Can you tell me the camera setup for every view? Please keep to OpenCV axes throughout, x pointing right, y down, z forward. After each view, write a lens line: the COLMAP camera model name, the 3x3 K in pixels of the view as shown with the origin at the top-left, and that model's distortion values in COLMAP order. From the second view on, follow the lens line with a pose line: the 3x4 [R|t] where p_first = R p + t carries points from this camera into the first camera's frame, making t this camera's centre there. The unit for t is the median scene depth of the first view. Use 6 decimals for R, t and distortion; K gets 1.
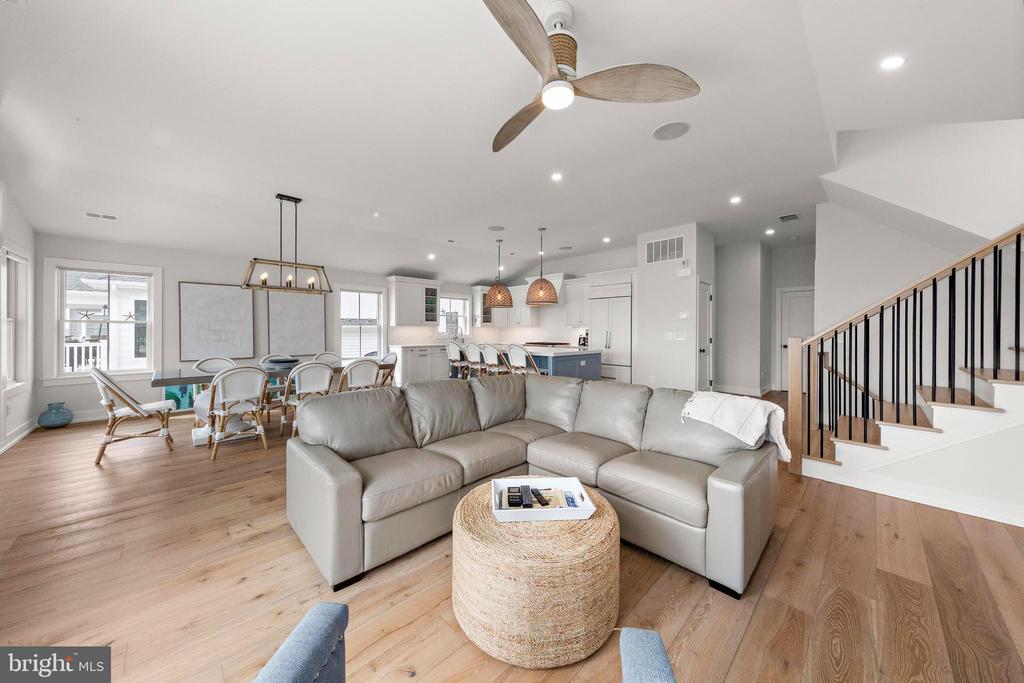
lens RADIAL K [[347.6, 0, 518.1], [0, 347.6, 332.5], [0, 0, 1]] dist [0.000475, -0.000004]
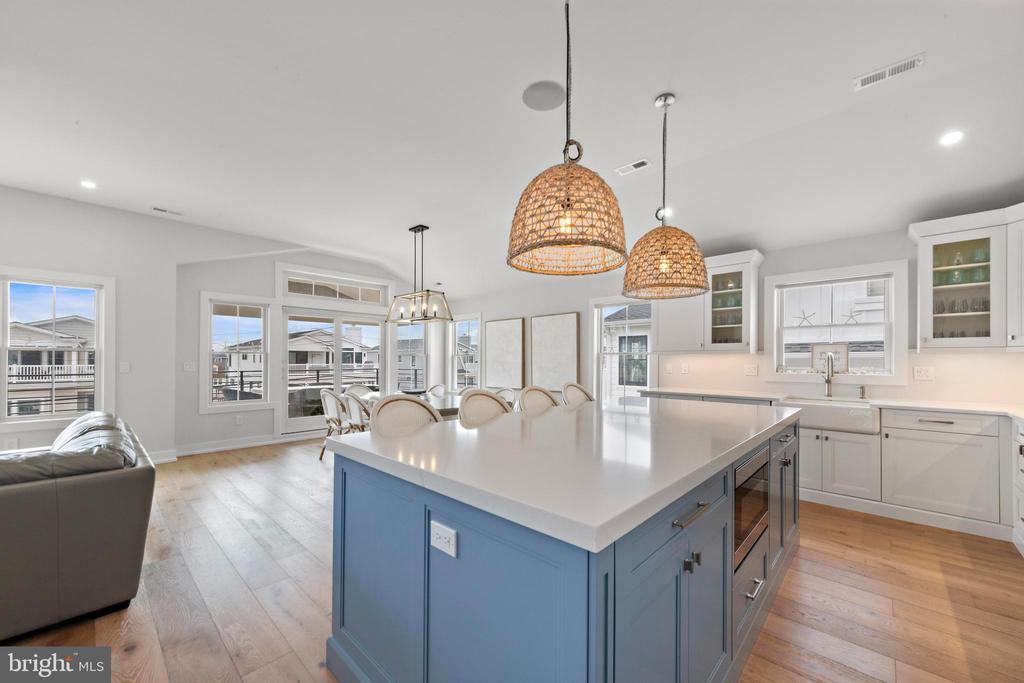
lens RADIAL K [[390.9, 0, 514.1], [0, 390.9, 358.1], [0, 0, 1]] dist [0.005683, 0.000594]
pose [[0.038366, -0.006675, -0.999241, 0.375130], [-0.009509, 0.999930, -0.007045, -0.008359], [0.999219, 0.009772, 0.038299, 0.958497]]
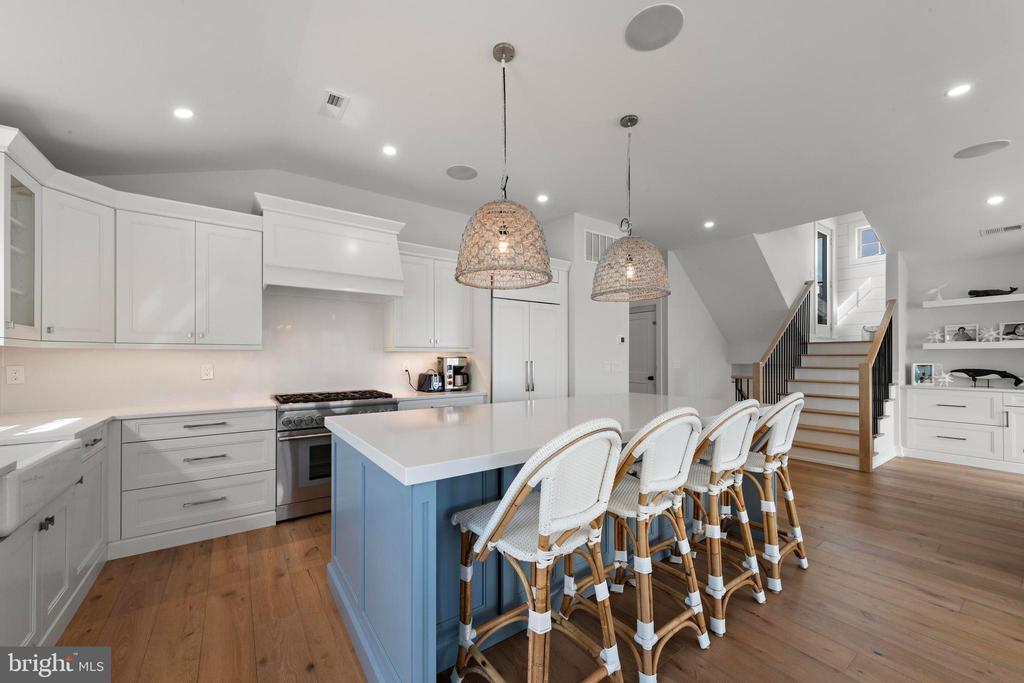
lens RADIAL K [[390.9, 0, 516.6], [0, 390.9, 358.6], [0, 0, 1]] dist [0.005683, 0.000594]
pose [[0.169338, -0.004196, 0.985549, -0.432453], [0.009083, 0.999955, 0.002697, -0.011076], [-0.985516, 0.008495, 0.169368, 1.071815]]
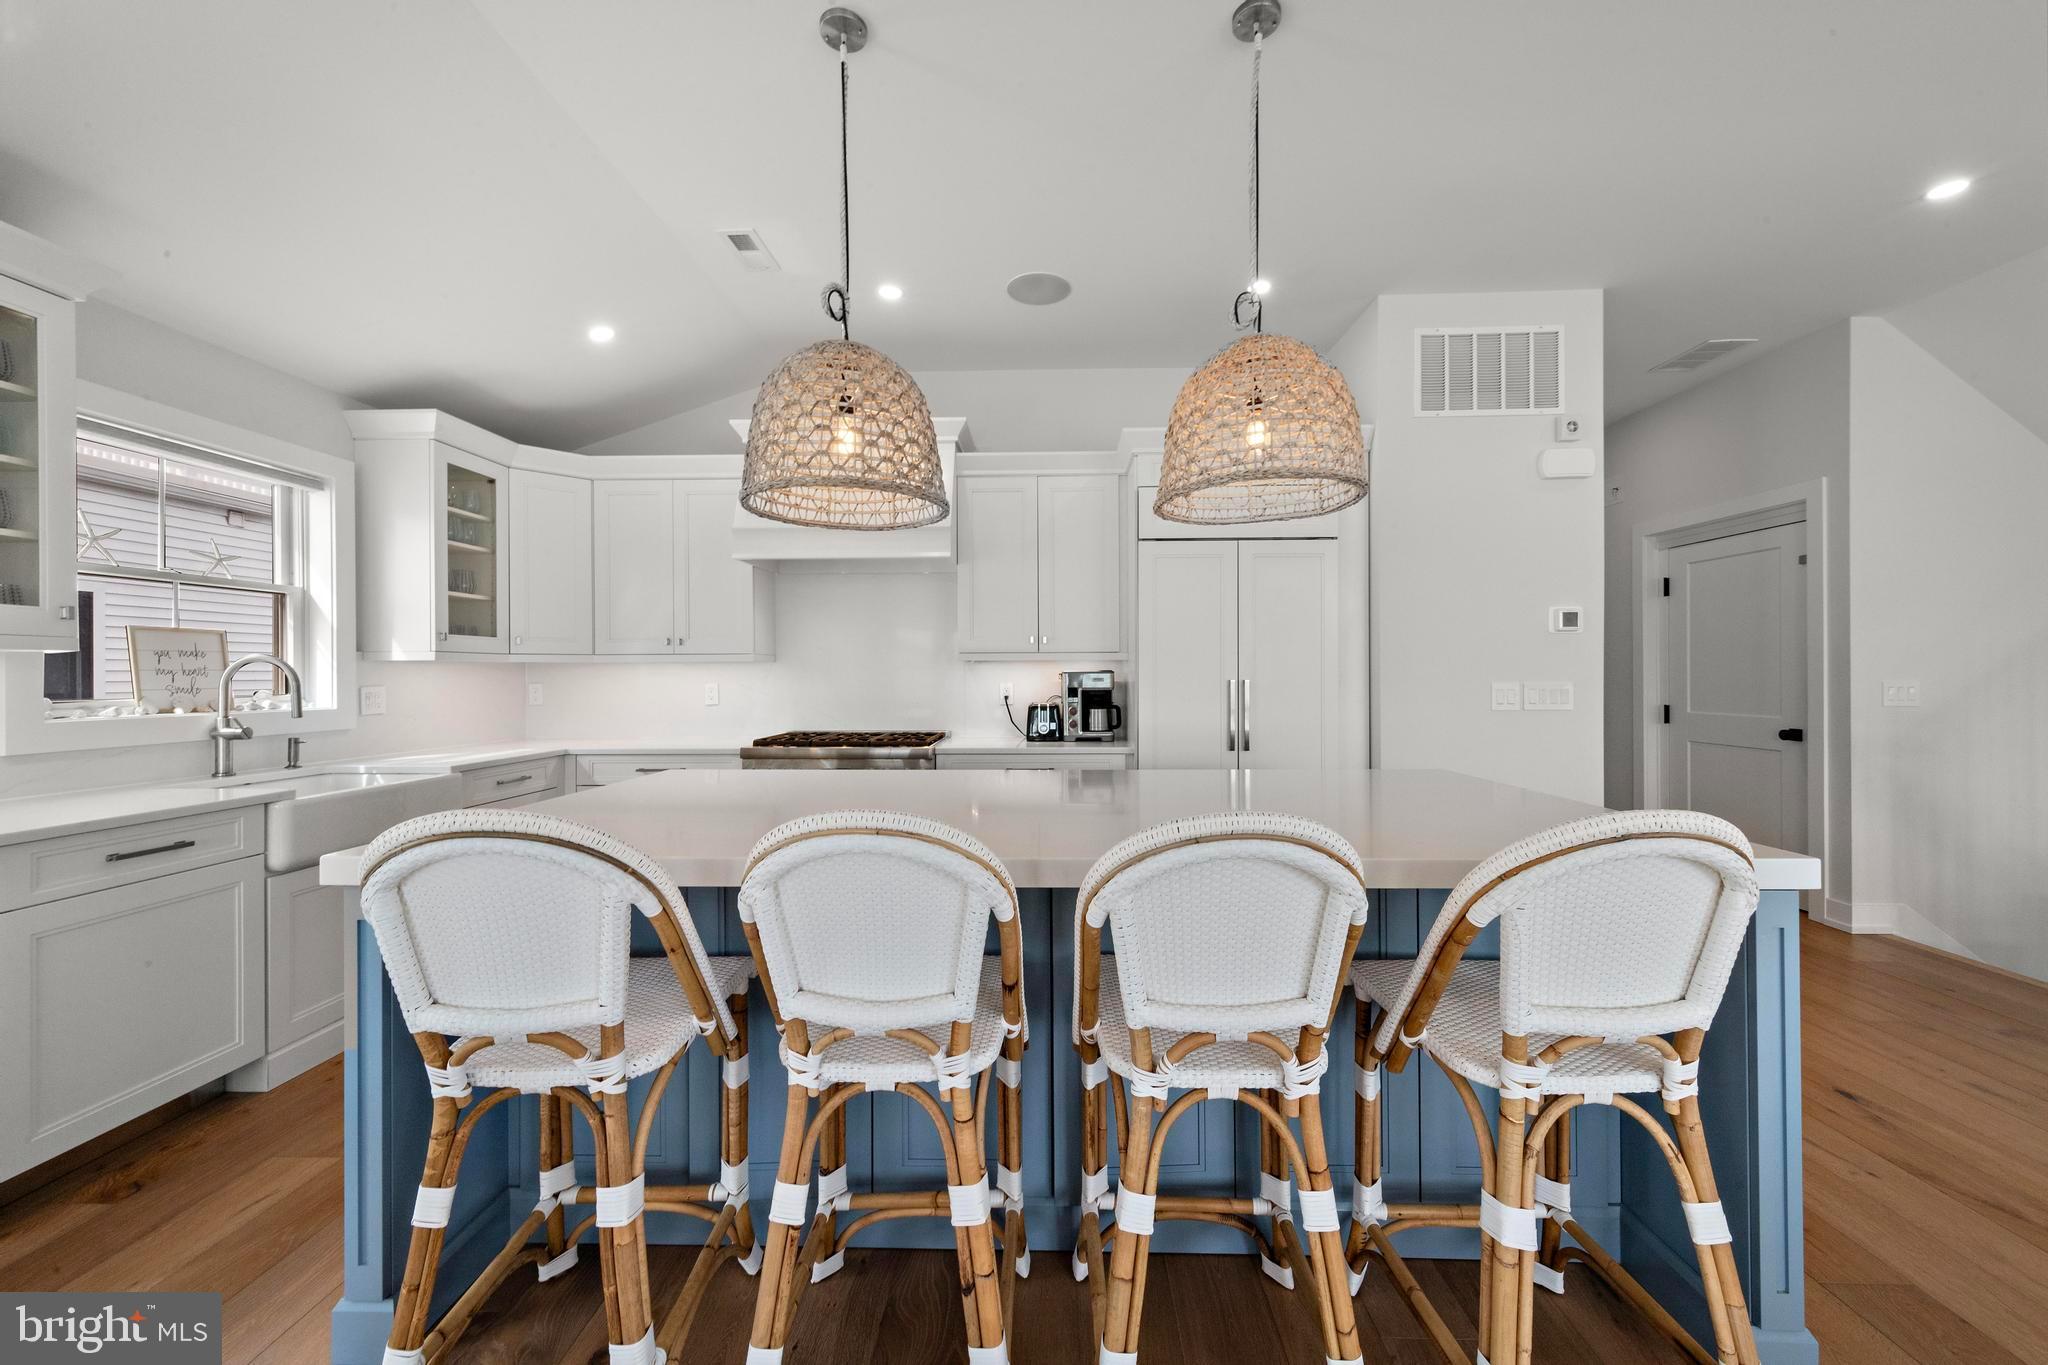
lens RADIAL K [[781.8, 0, 1026.6], [0, 781.8, 672.2], [0, 0, 1]] dist [0.005683, 0.000594]
pose [[0.728027, -0.004117, 0.685536, -0.251523], [0.010226, 0.999936, -0.004855, -0.008849], [-0.685472, 0.010545, 0.728022, 0.831032]]
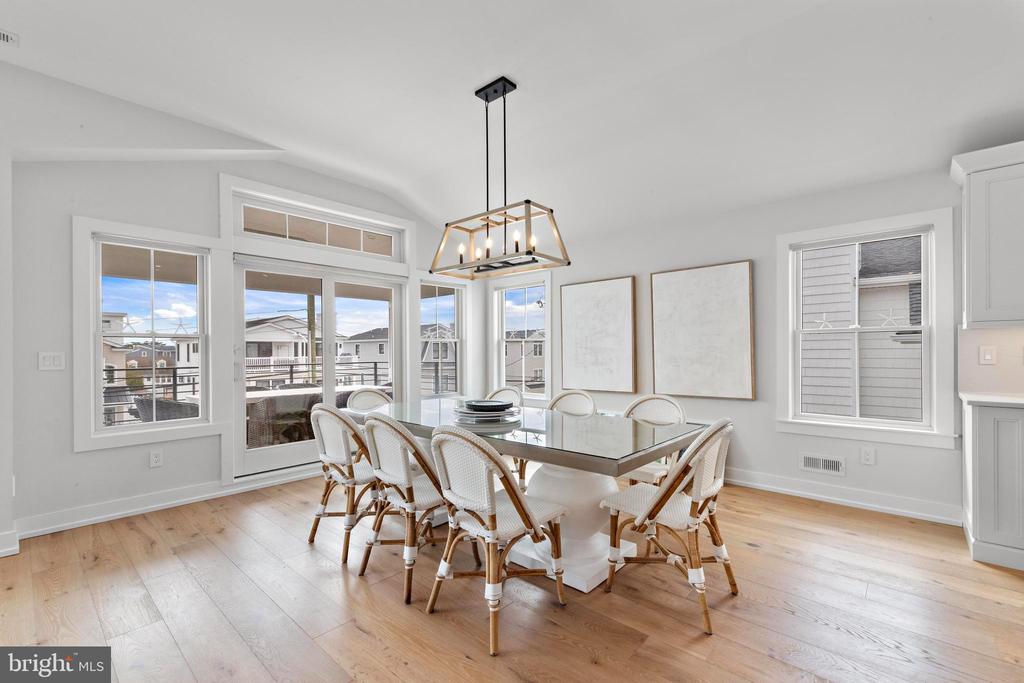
lens RADIAL K [[438.7, 0, 514.6], [0, 438.7, 352.3], [0, 0, 1]] dist [0.001045, 0.000969]
pose [[0.060070, 0.001164, -0.998194, -0.000697], [-0.000804, 0.999999, 0.001118, 0.001013], [0.998194, 0.000735, 0.060071, 0.765687]]
